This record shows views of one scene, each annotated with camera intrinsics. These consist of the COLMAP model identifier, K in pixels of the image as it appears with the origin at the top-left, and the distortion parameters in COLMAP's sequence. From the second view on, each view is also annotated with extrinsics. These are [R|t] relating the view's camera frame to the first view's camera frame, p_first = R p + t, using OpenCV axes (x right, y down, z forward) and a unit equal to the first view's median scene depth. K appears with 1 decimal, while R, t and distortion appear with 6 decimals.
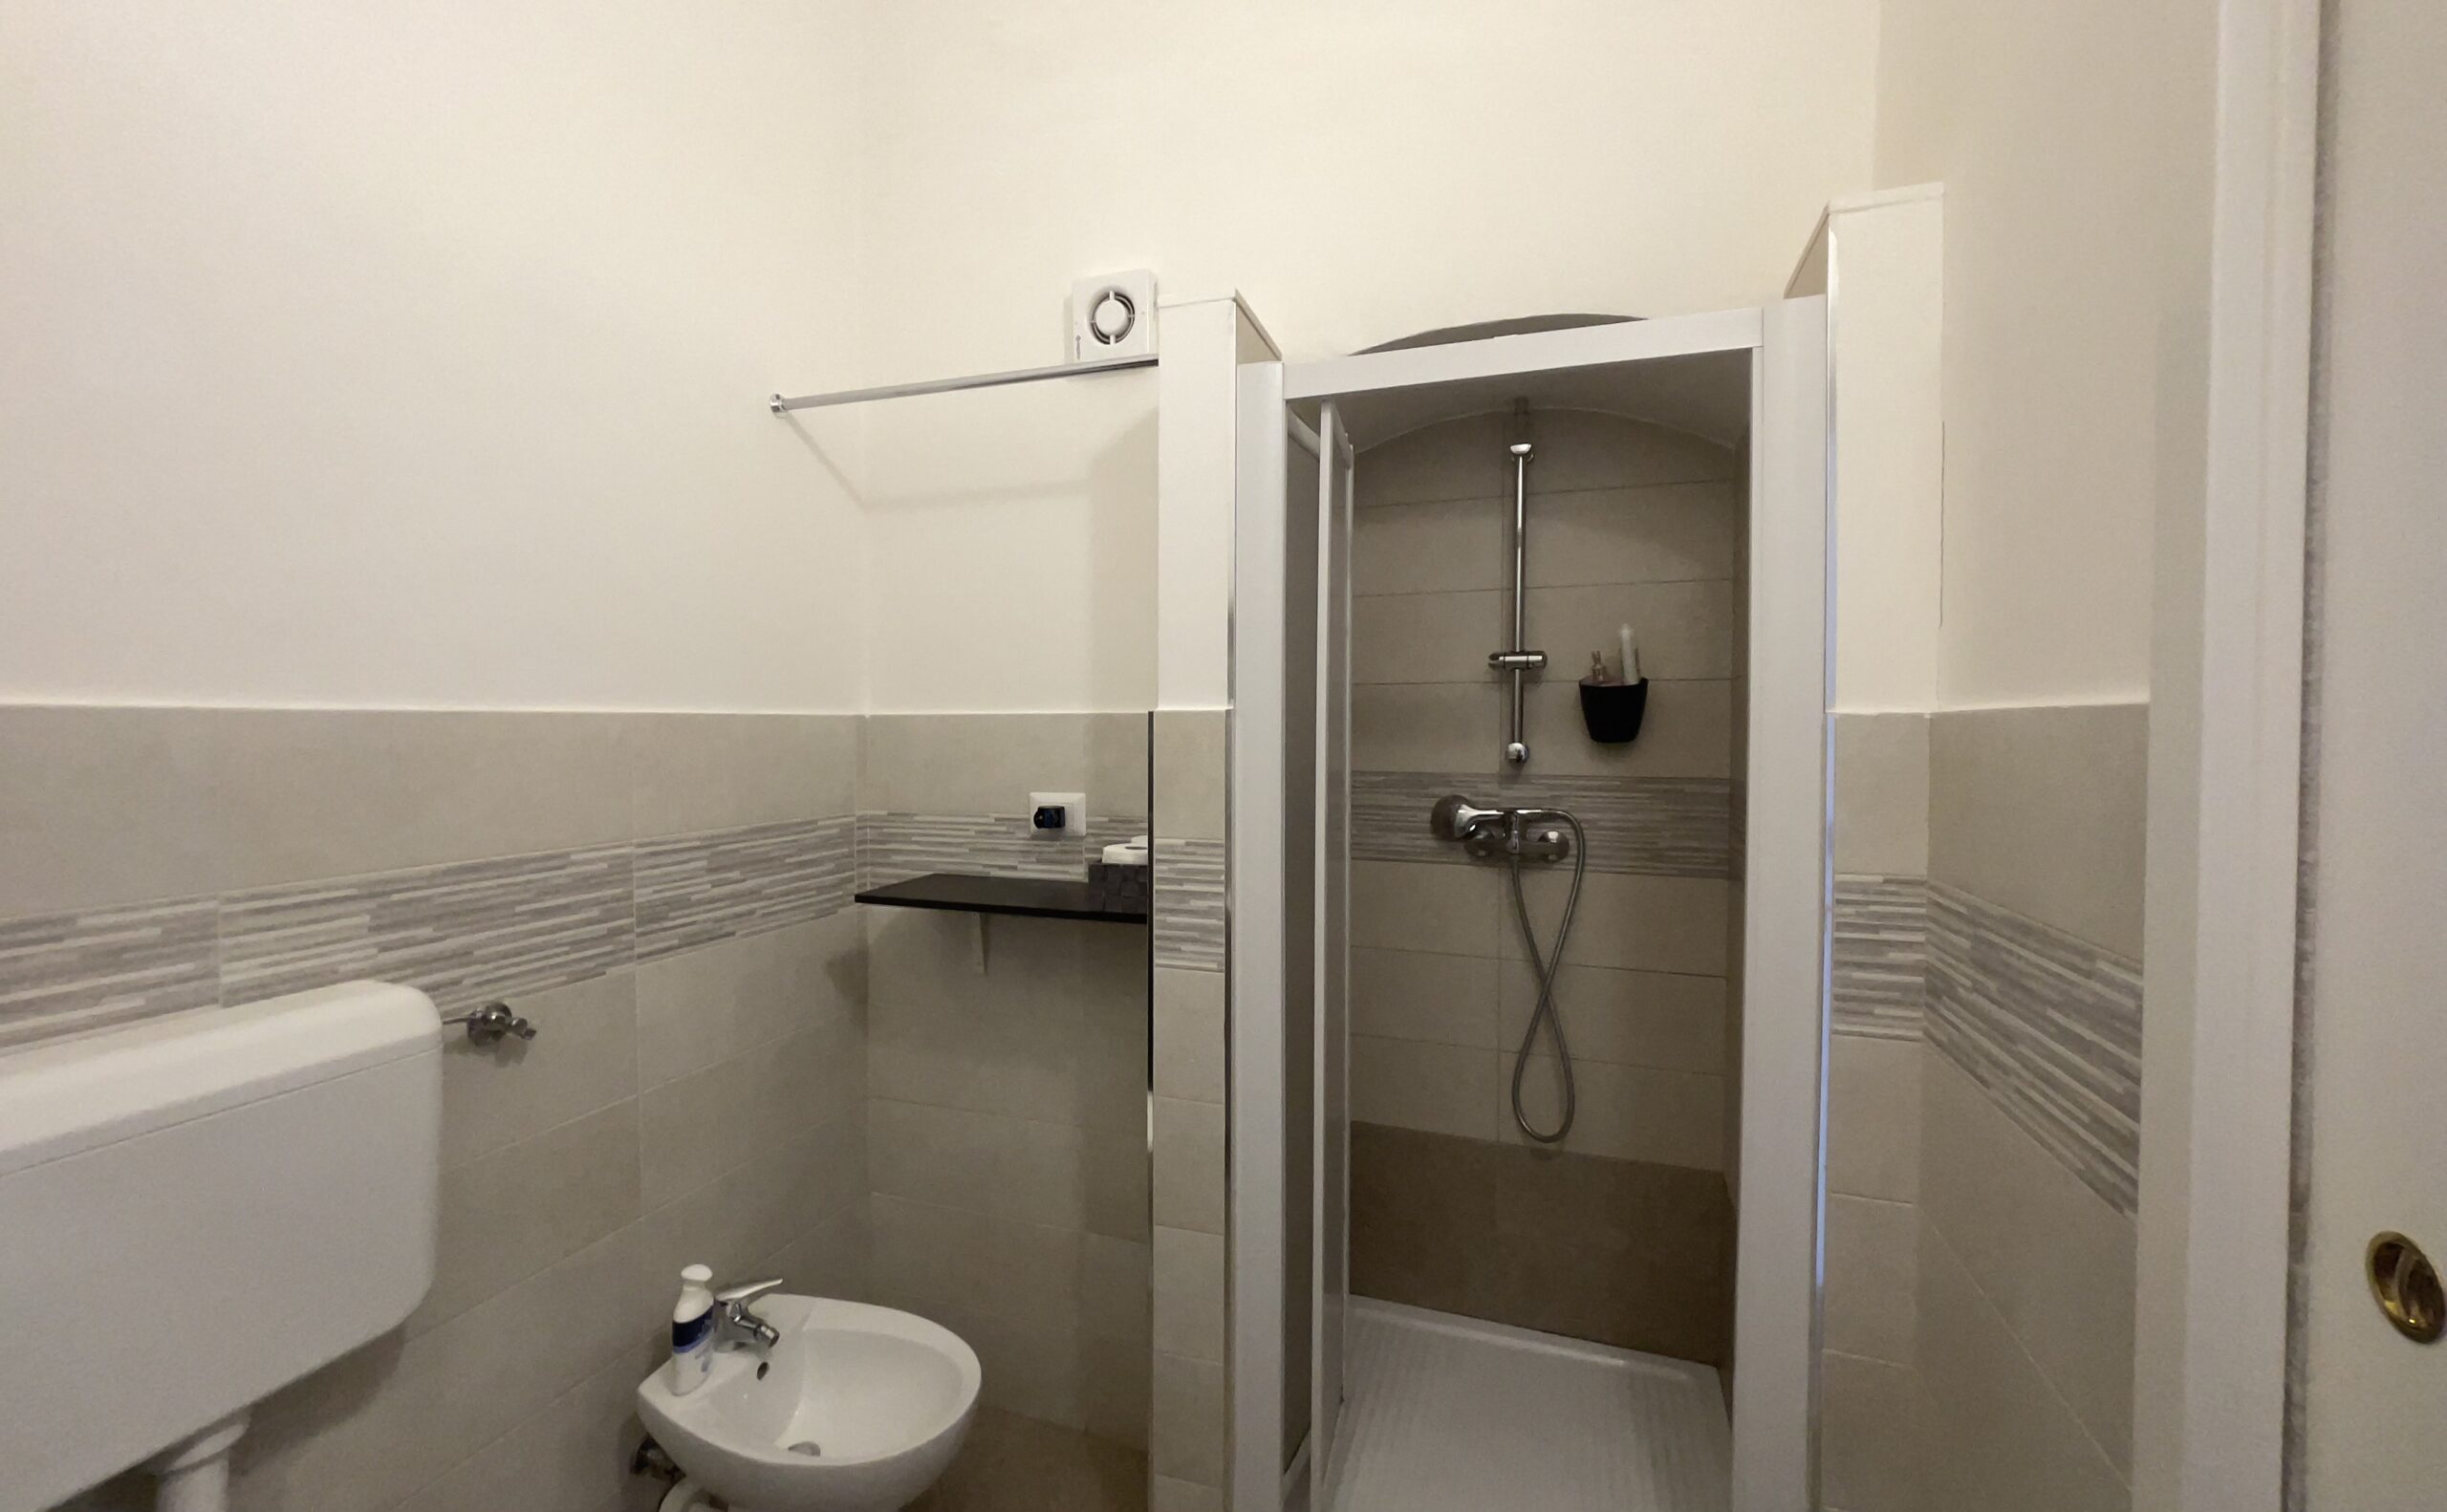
lens RADIAL K [[967.5, 0, 1212.3], [0, 967.5, 751.8], [0, 0, 1]] dist [0.000560, 0.000290]
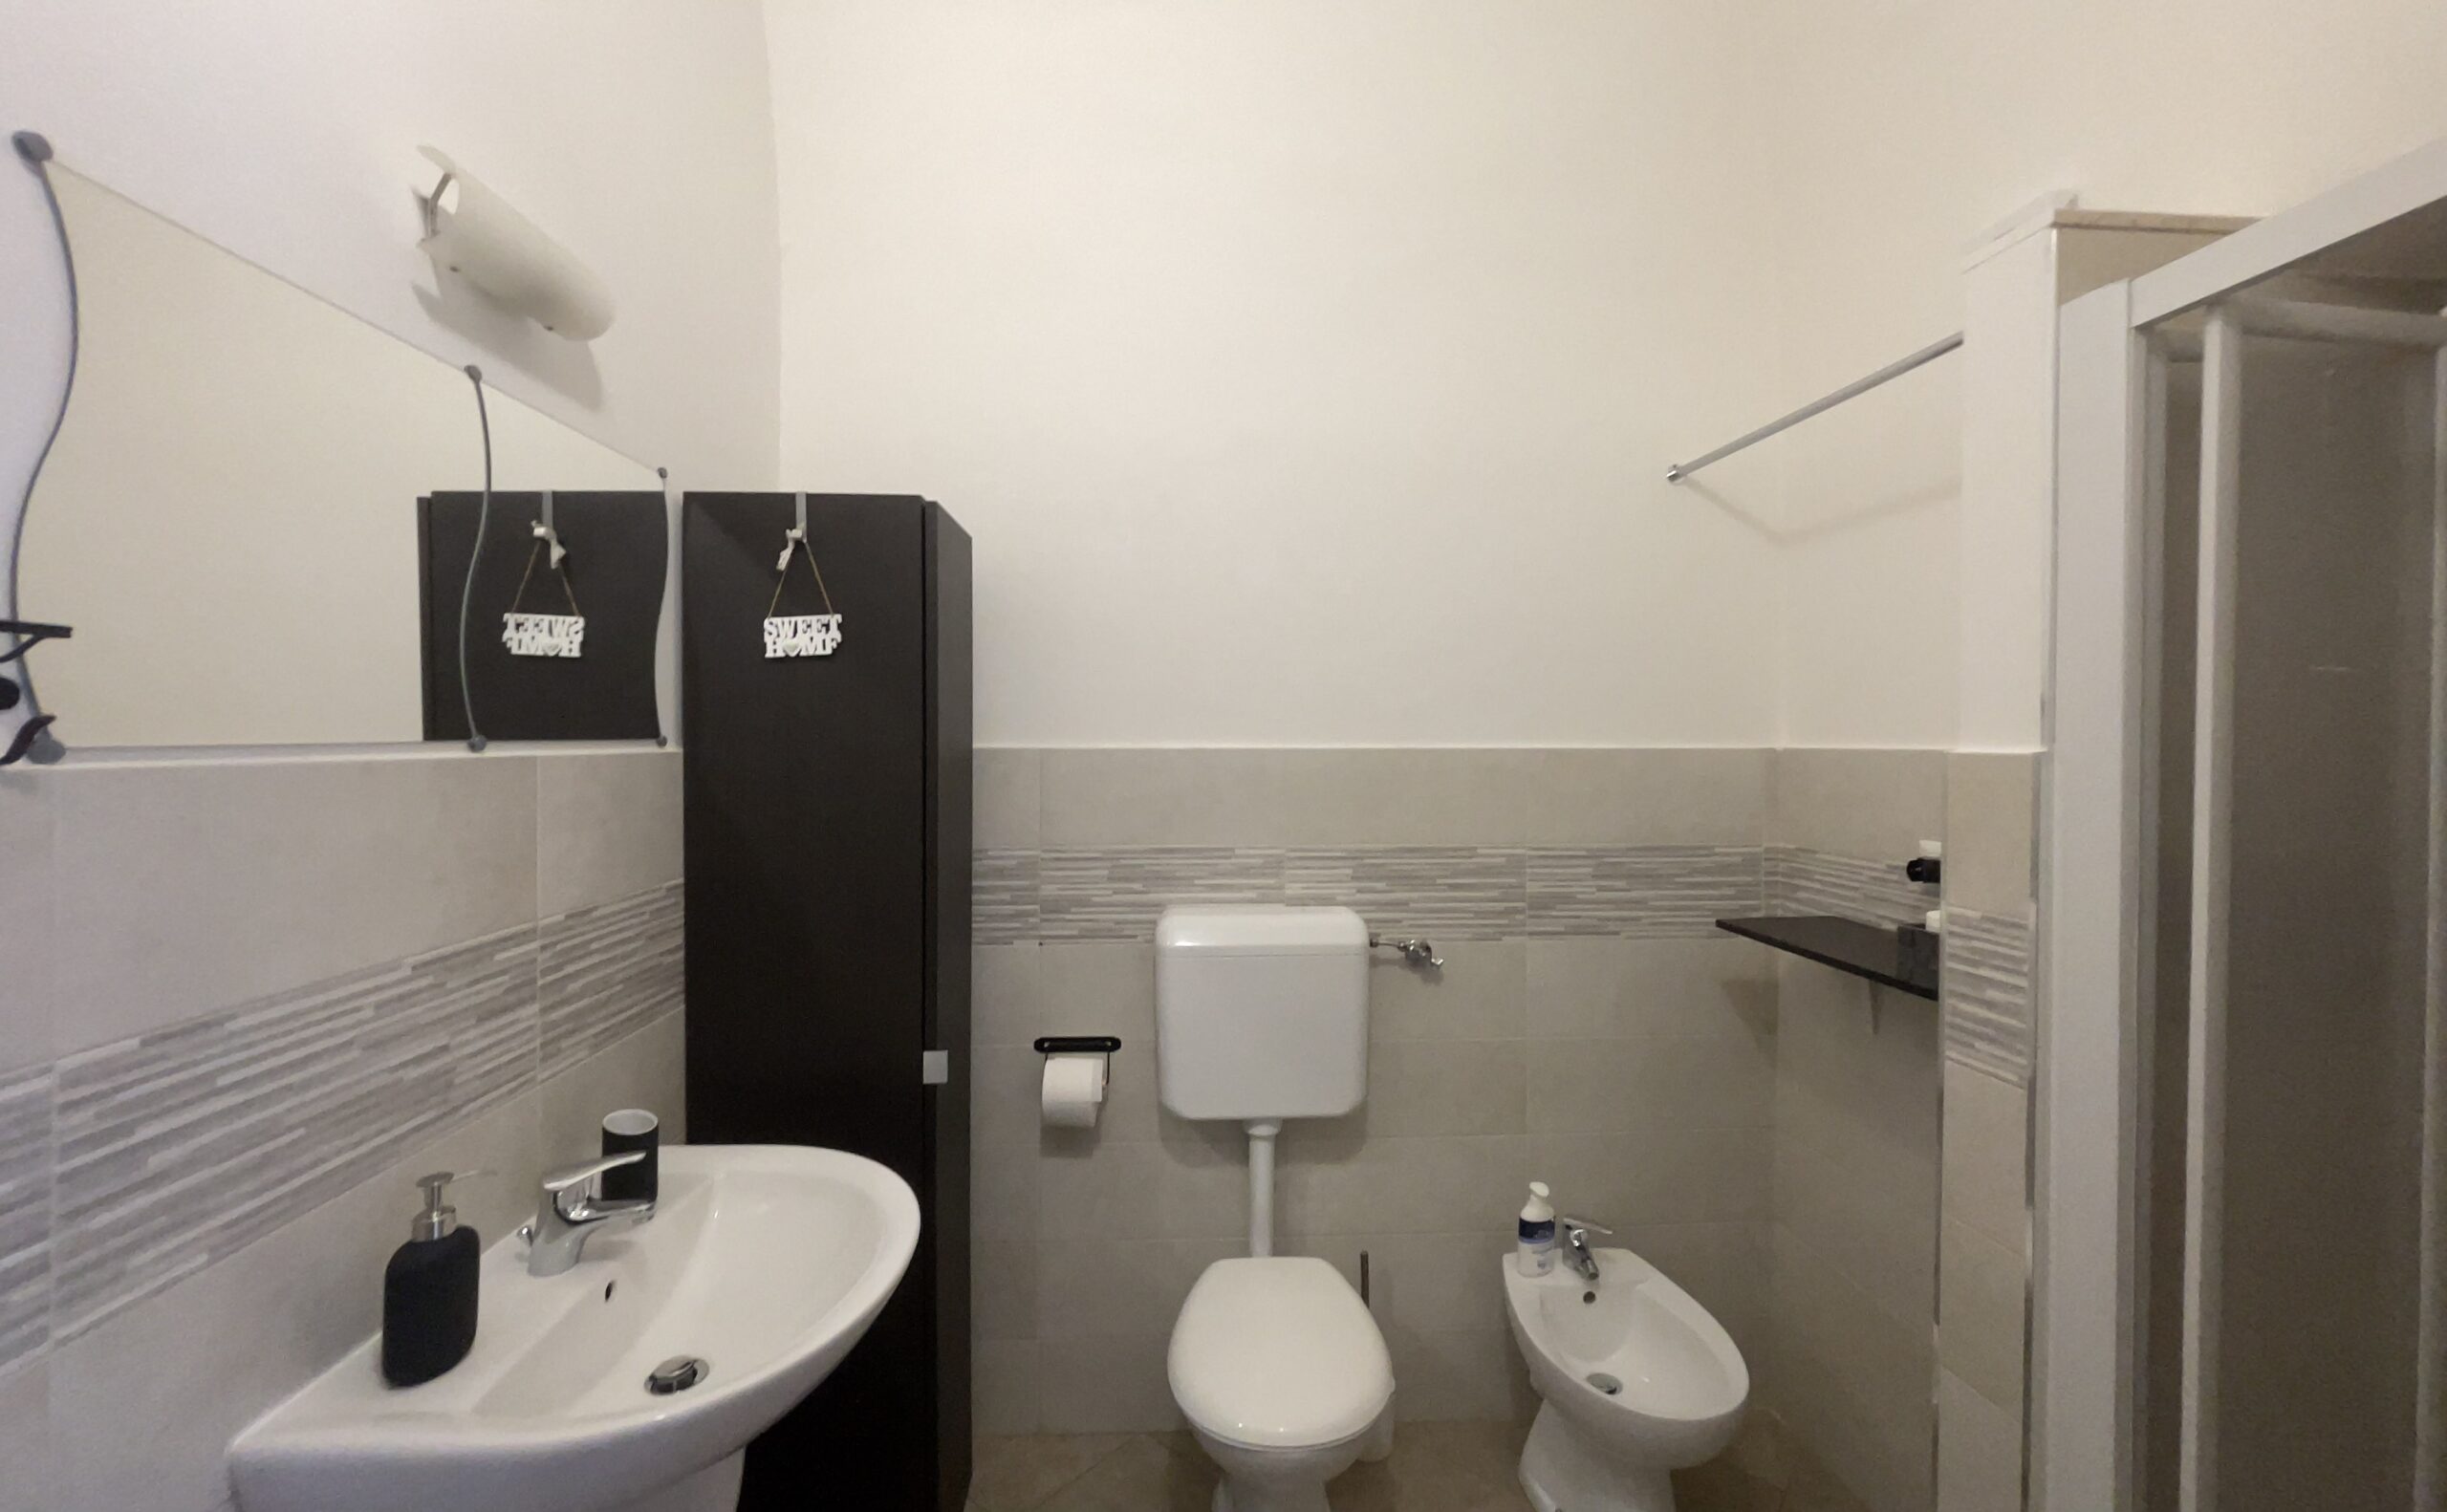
lens RADIAL K [[967.5, 0, 1212.3], [0, 967.5, 751.8], [0, 0, 1]] dist [0.000560, 0.000290]
pose [[0.398603, 0.015155, -0.916998, 0.451636], [-0.029929, 0.999546, 0.003510, -0.027049], [0.916635, 0.026046, 0.398876, 0.080341]]
